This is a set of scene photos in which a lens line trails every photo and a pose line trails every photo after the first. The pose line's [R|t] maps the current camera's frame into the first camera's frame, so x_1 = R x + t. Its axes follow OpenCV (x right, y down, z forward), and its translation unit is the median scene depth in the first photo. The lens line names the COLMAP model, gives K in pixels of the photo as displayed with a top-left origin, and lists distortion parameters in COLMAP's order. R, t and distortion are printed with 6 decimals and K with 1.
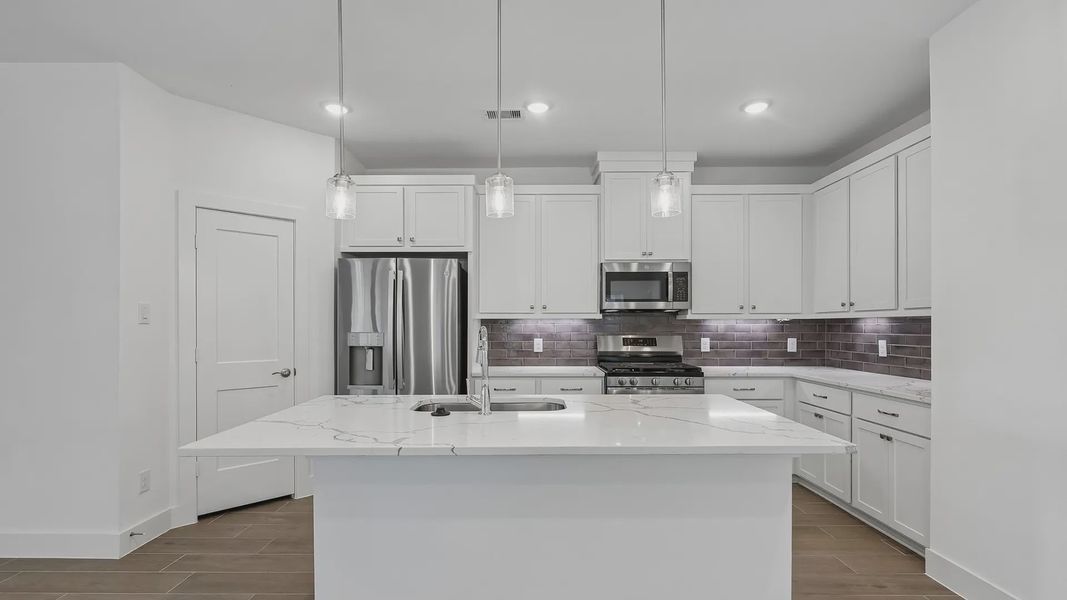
lens RADIAL K [[494.0, 0, 531.6], [0, 494.0, 332.1], [0, 0, 1]] dist [-0.001457, -0.000159]
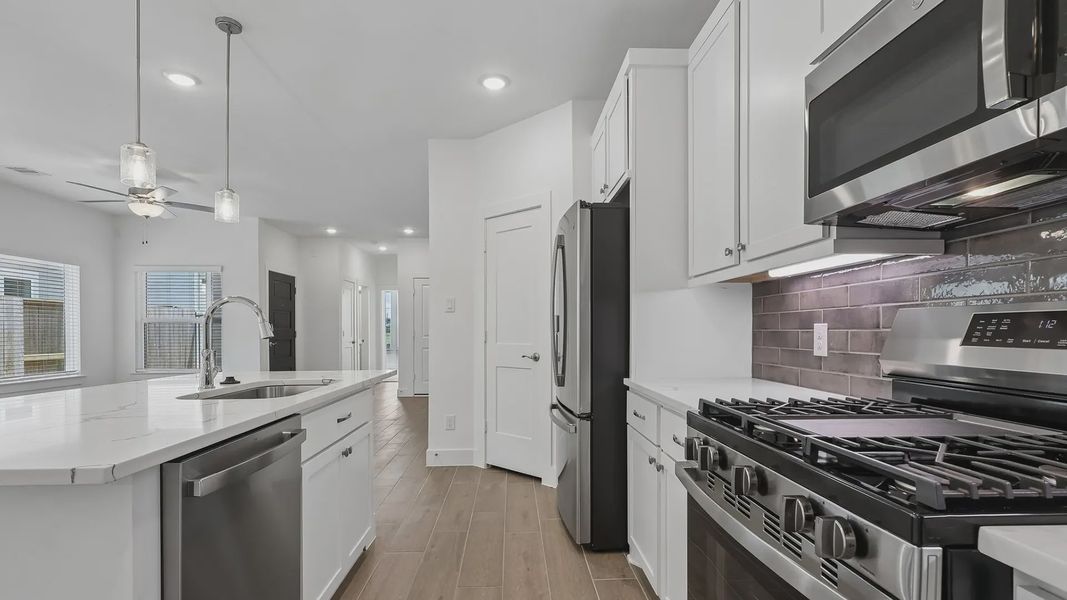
lens RADIAL K [[494.0, 0, 531.6], [0, 494.0, 332.1], [0, 0, 1]] dist [-0.001457, -0.000159]
pose [[0.046966, 0.002971, -0.998892, 0.451873], [-0.012339, 0.999921, 0.002393, 0.024230], [0.998820, 0.012213, 0.046999, 0.815578]]
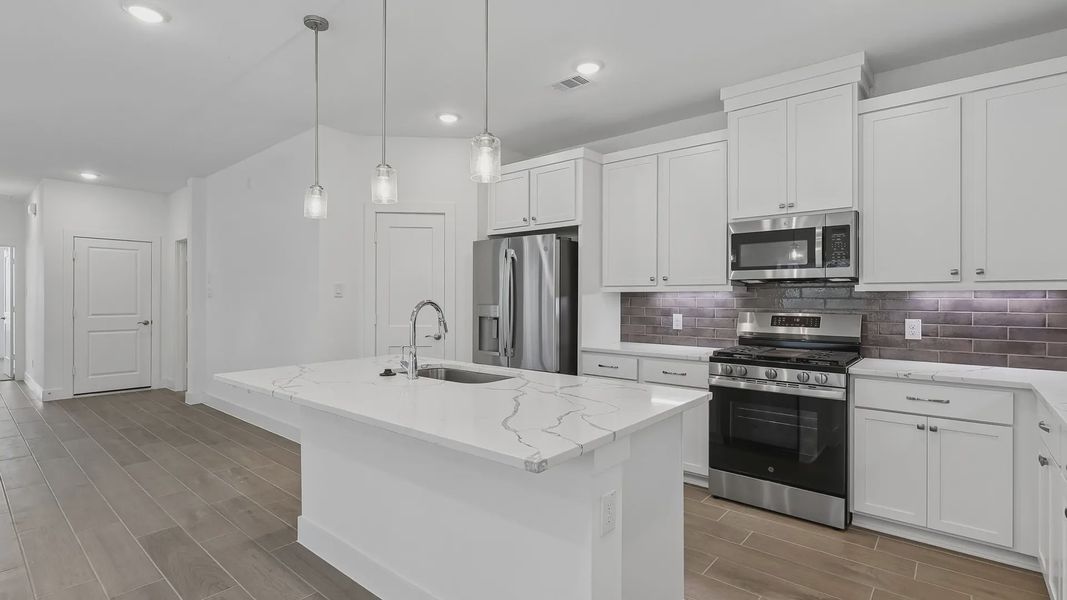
lens RADIAL K [[504.7, 0, 529.4], [0, 504.7, 301.1], [0, 0, 1]] dist [-0.001583, -0.000410]
pose [[0.764287, 0.007077, -0.644837, 0.432555], [-0.011980, 0.999923, -0.003225, -0.004636], [0.644764, 0.010190, 0.764313, 0.152456]]
